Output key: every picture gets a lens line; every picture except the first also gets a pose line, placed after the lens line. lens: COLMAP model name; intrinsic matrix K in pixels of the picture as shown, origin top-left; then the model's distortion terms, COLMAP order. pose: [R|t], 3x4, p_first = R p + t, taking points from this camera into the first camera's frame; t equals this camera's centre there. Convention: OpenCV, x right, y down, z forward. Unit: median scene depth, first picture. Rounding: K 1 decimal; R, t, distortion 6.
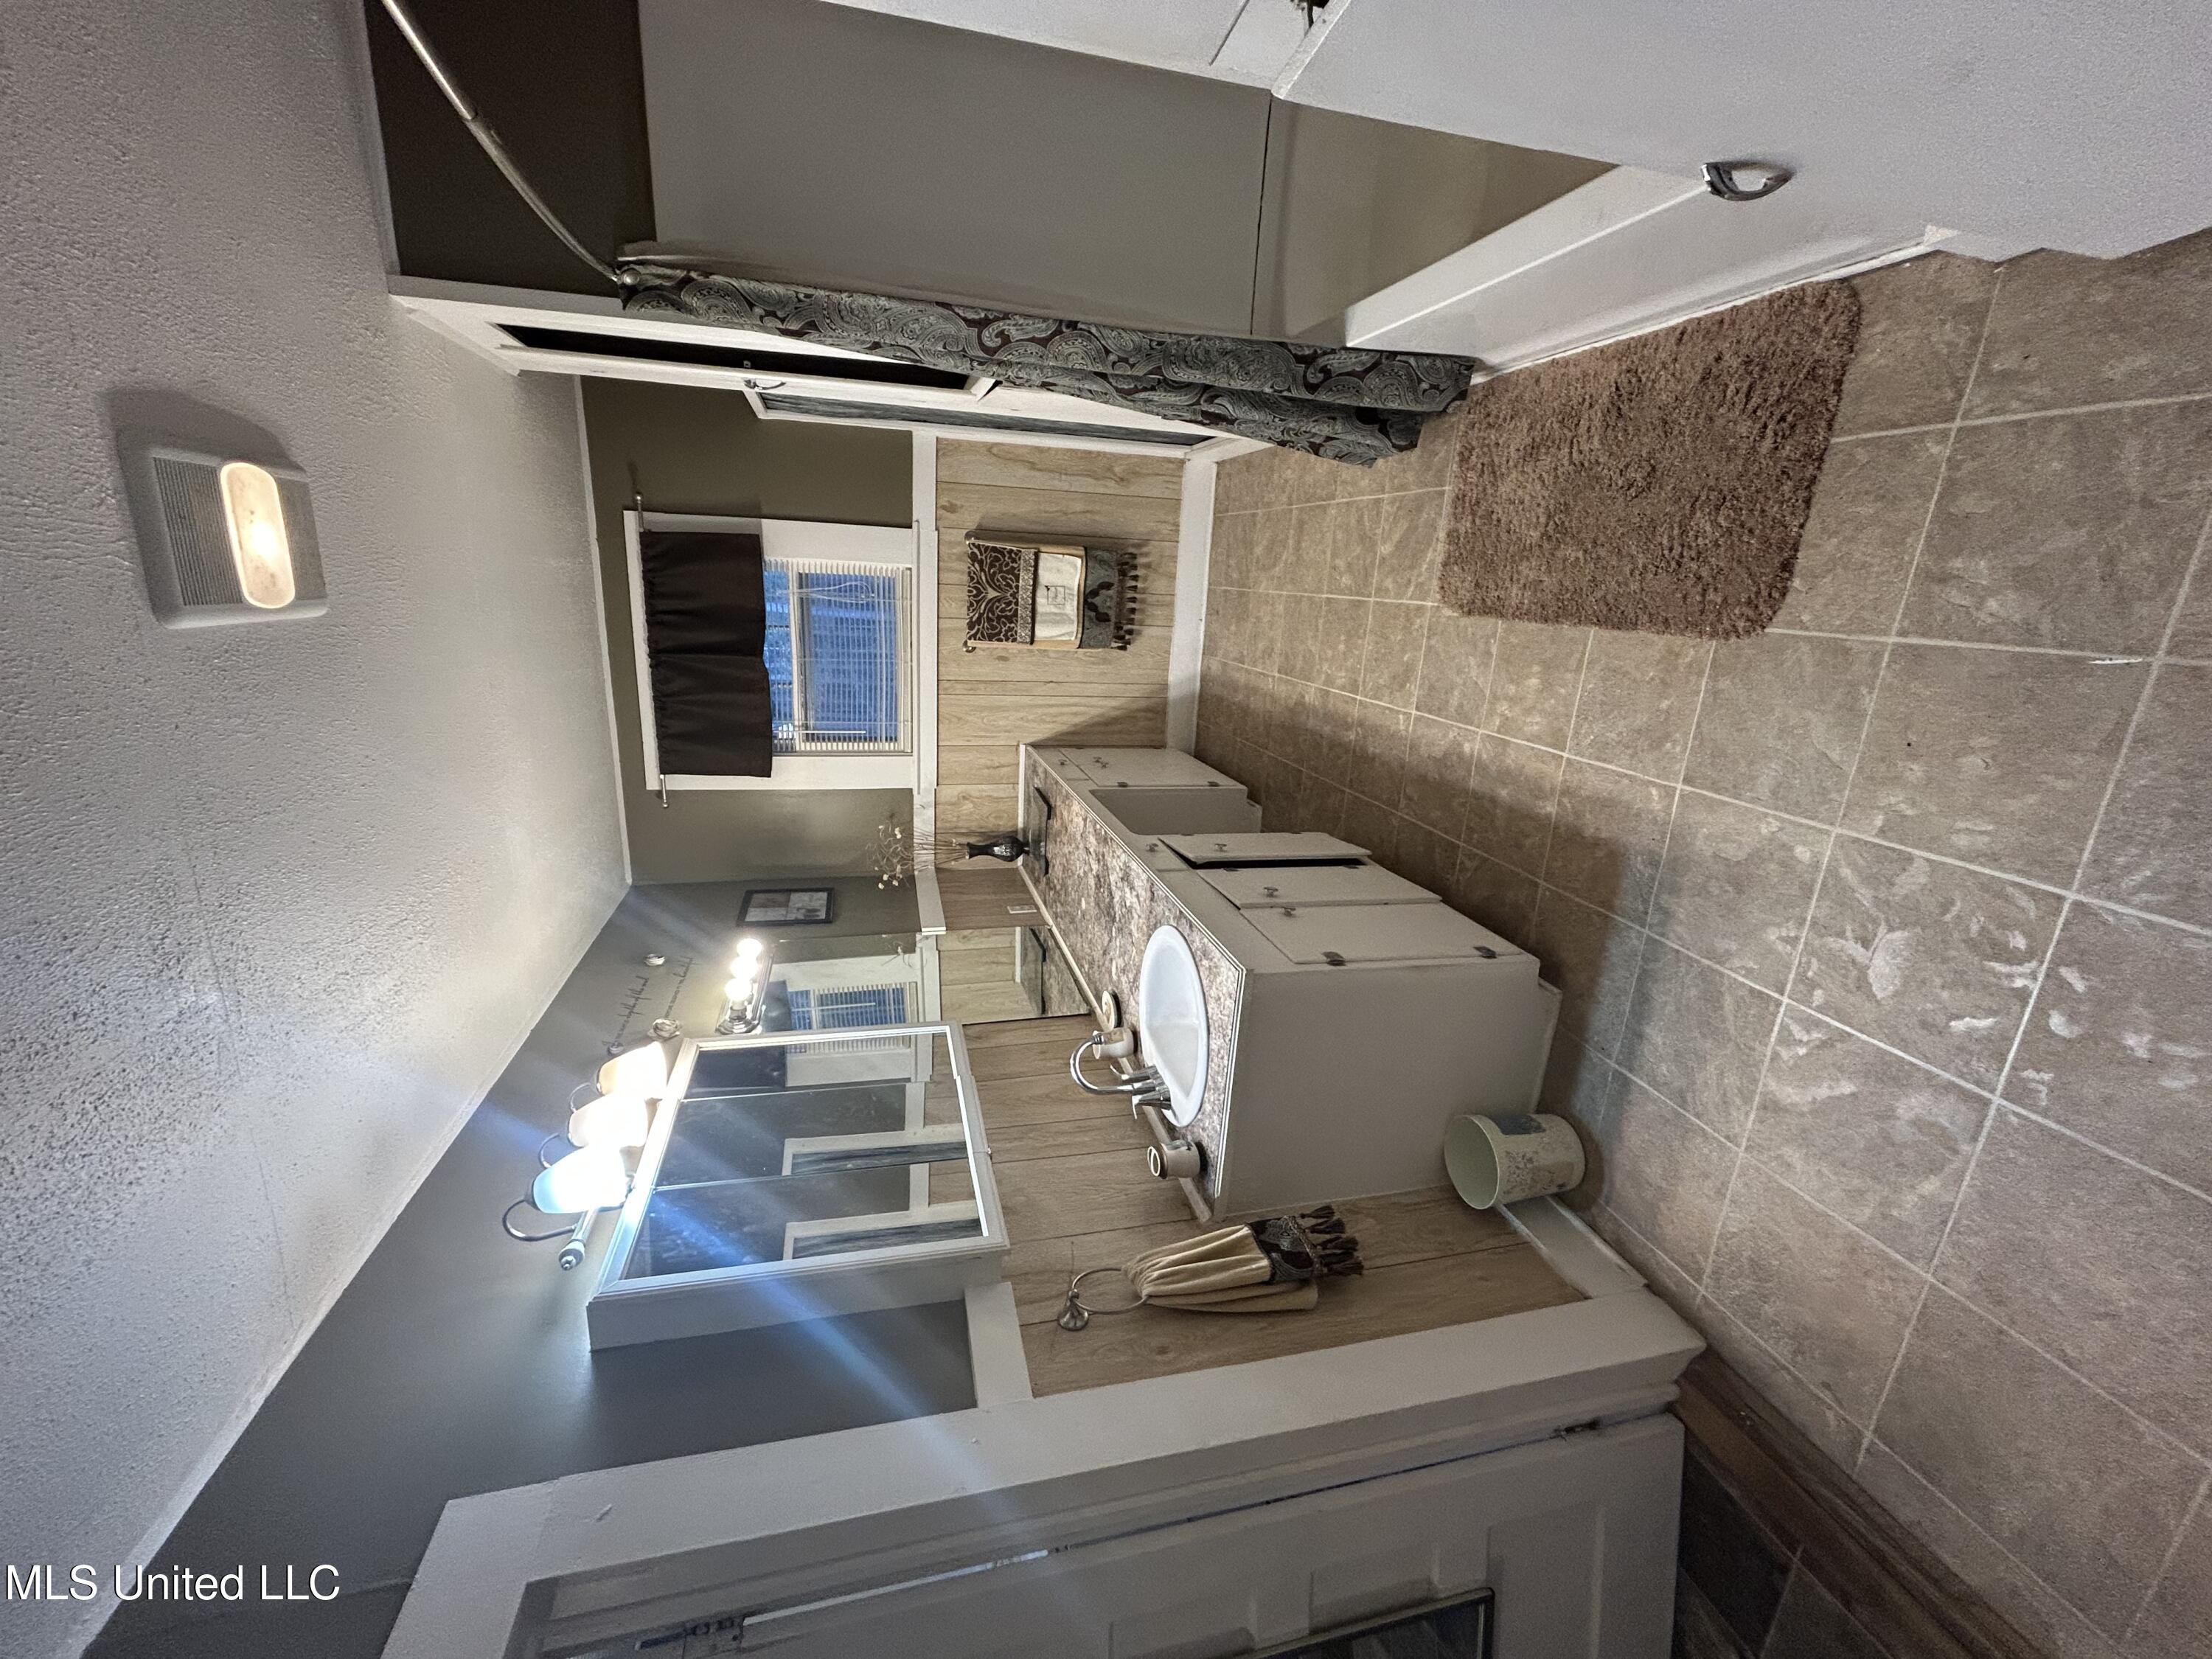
lens RADIAL K [[889.2, 0, 1107.1], [0, 889.2, 827.7], [0, 0, 1]] dist [-0.000951, 0.000381]
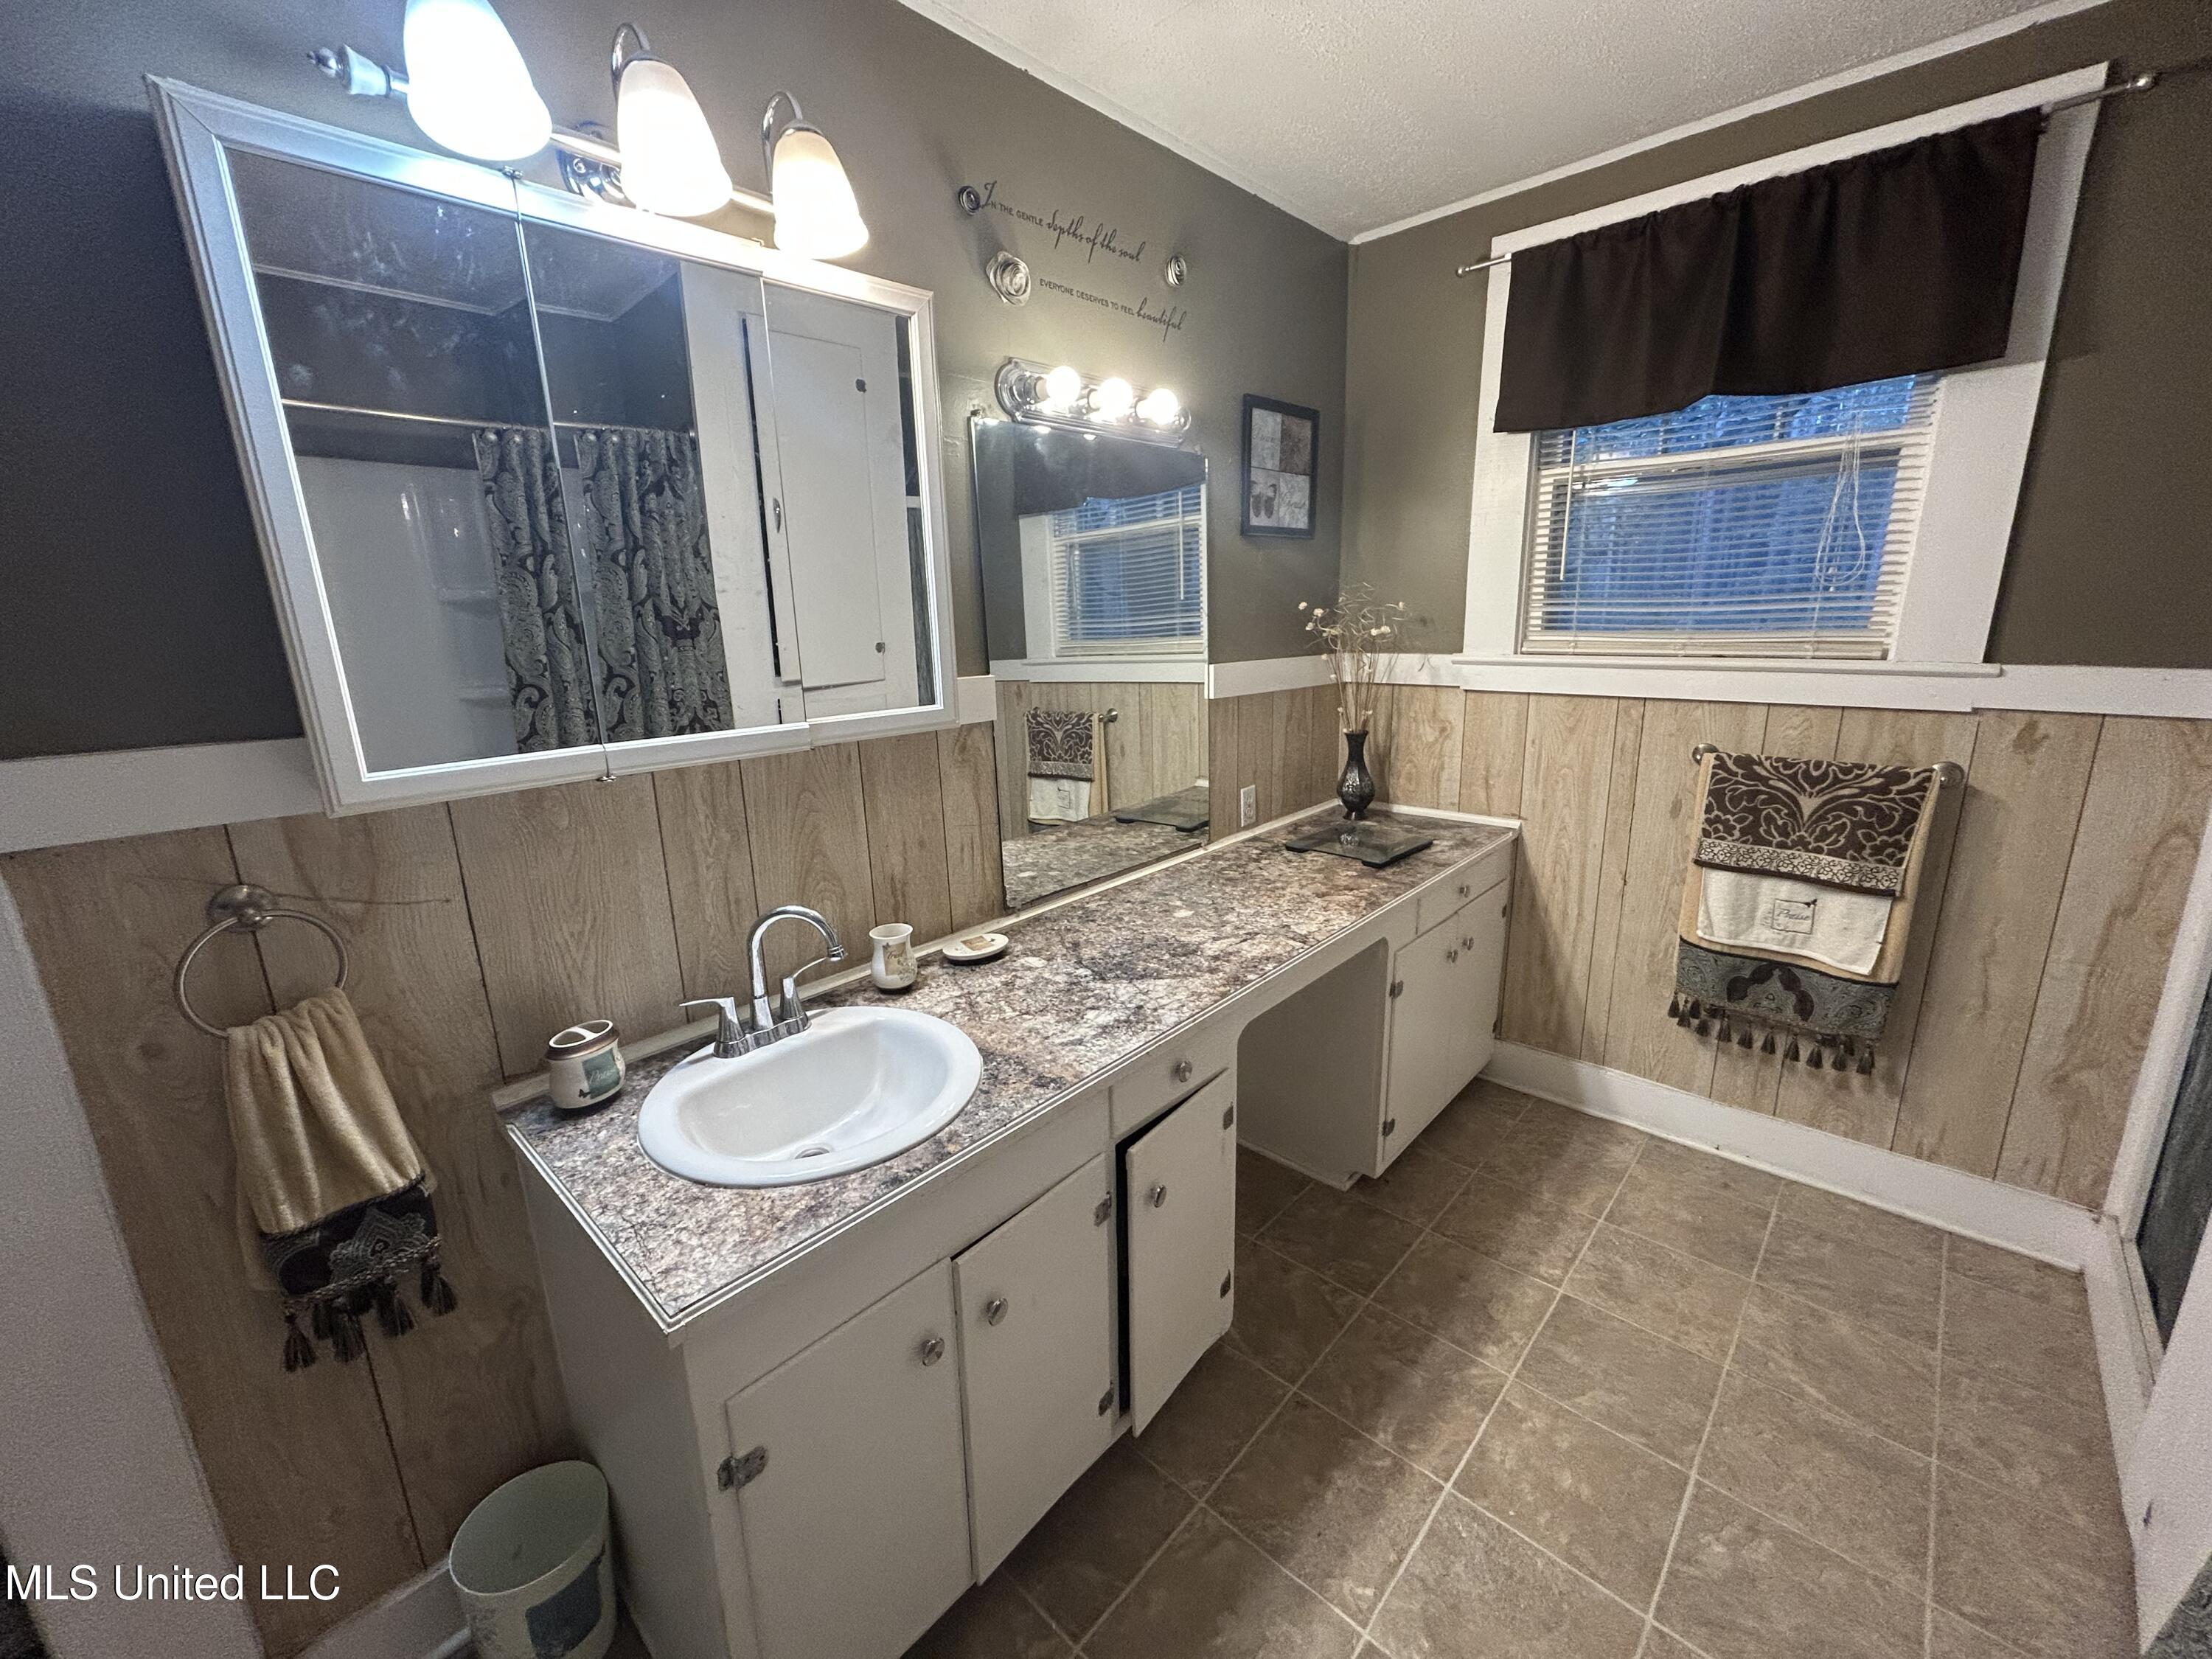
lens RADIAL K [[889.2, 0, 1105.2], [0, 889.2, 830.6], [0, 0, 1]] dist [-0.000951, 0.000381]
pose [[-0.106856, 0.994045, 0.021346, -0.077312], [-0.890587, -0.105236, 0.442471, -0.118809], [0.442083, 0.028270, 0.896529, 0.310158]]
